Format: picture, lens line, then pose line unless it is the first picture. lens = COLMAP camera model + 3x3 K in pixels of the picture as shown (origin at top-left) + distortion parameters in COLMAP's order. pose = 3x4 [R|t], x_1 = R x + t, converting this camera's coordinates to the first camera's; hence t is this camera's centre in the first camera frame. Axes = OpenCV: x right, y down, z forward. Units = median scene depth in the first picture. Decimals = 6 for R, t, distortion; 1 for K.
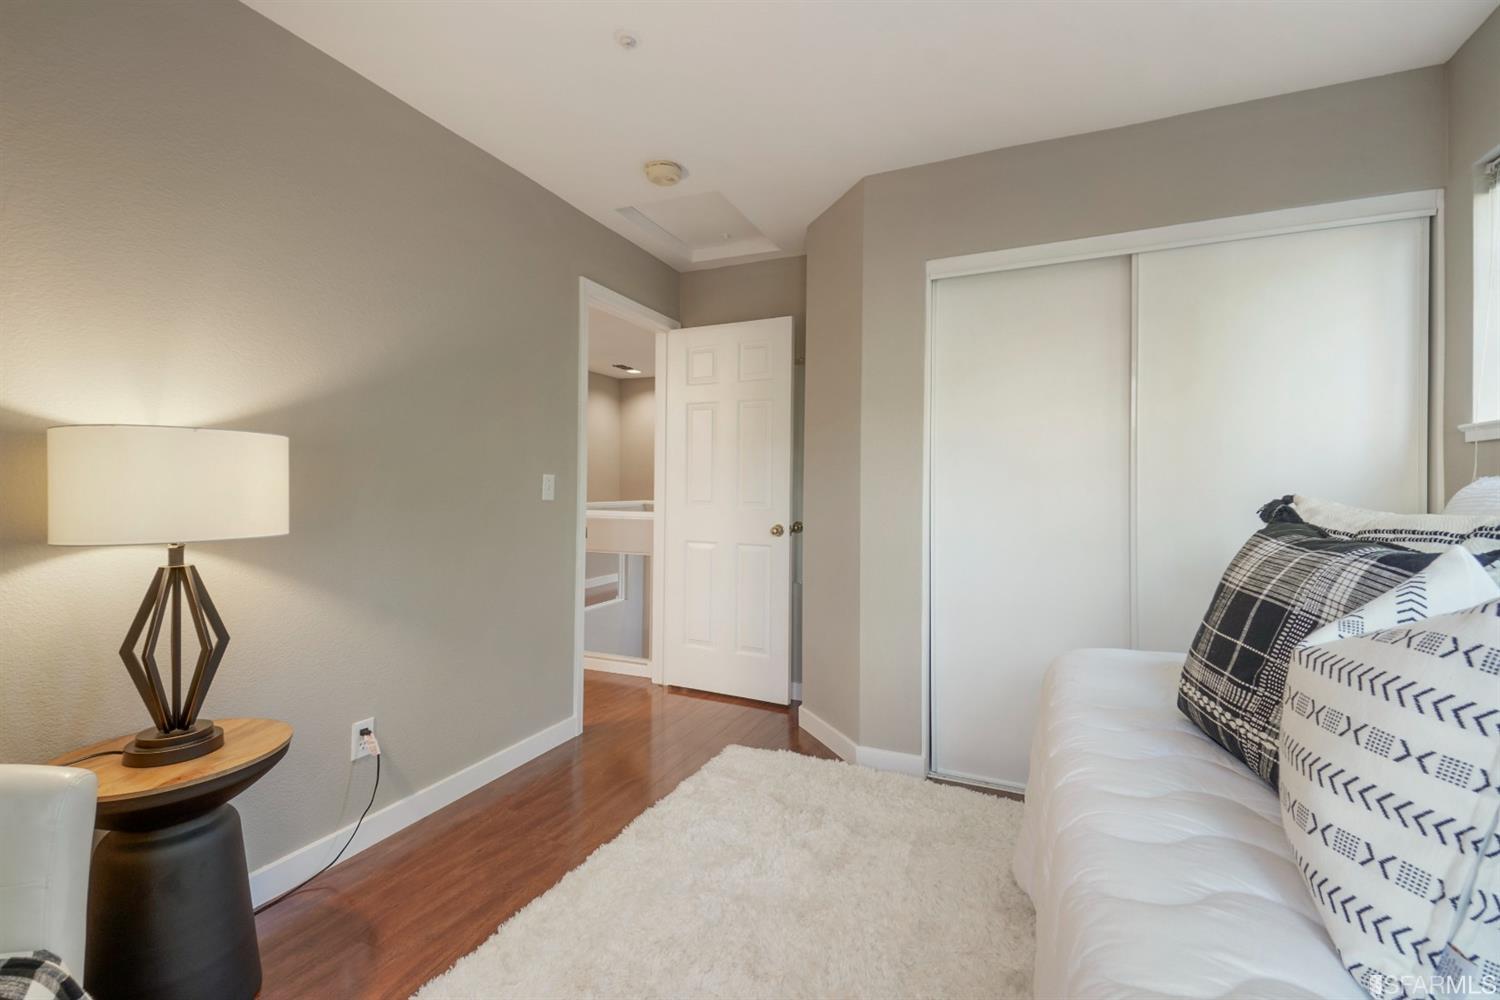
lens RADIAL K [[642.7, 0, 763.4], [0, 642.7, 492.2], [0, 0, 1]] dist [0.047496, -0.019395]
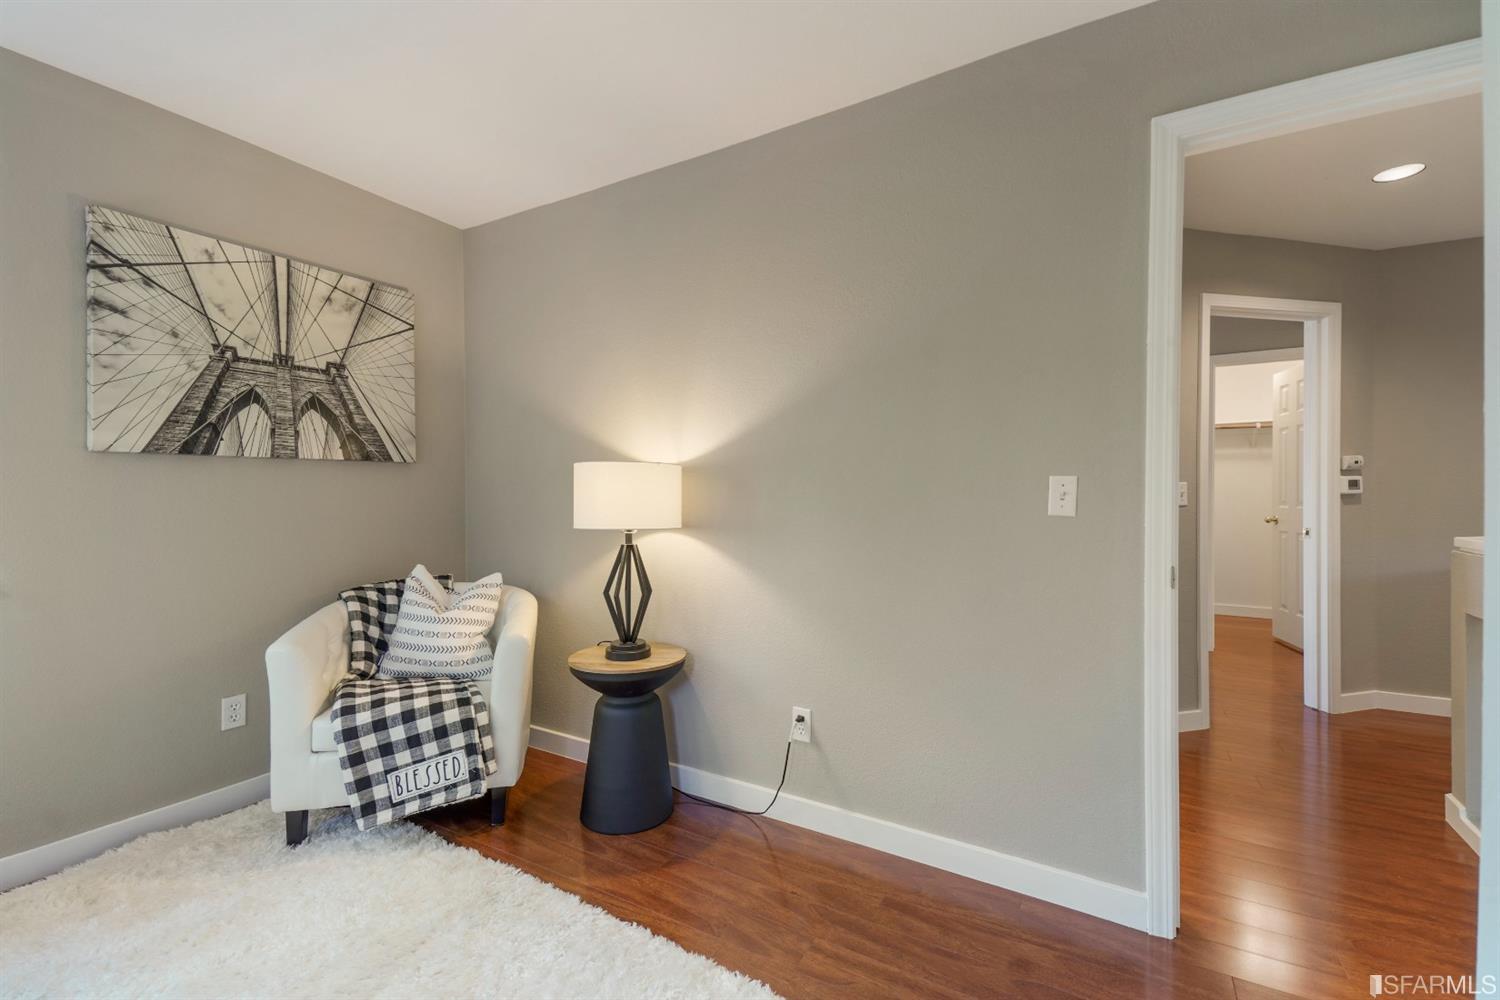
lens RADIAL K [[642.7, 0, 763.4], [0, 642.7, 492.2], [0, 0, 1]] dist [0.047496, -0.019395]
pose [[-0.124640, -0.012332, -0.992125, 0.488524], [-0.005842, 0.999915, -0.011695, -0.002962], [0.992185, 0.004338, -0.124701, 1.078517]]
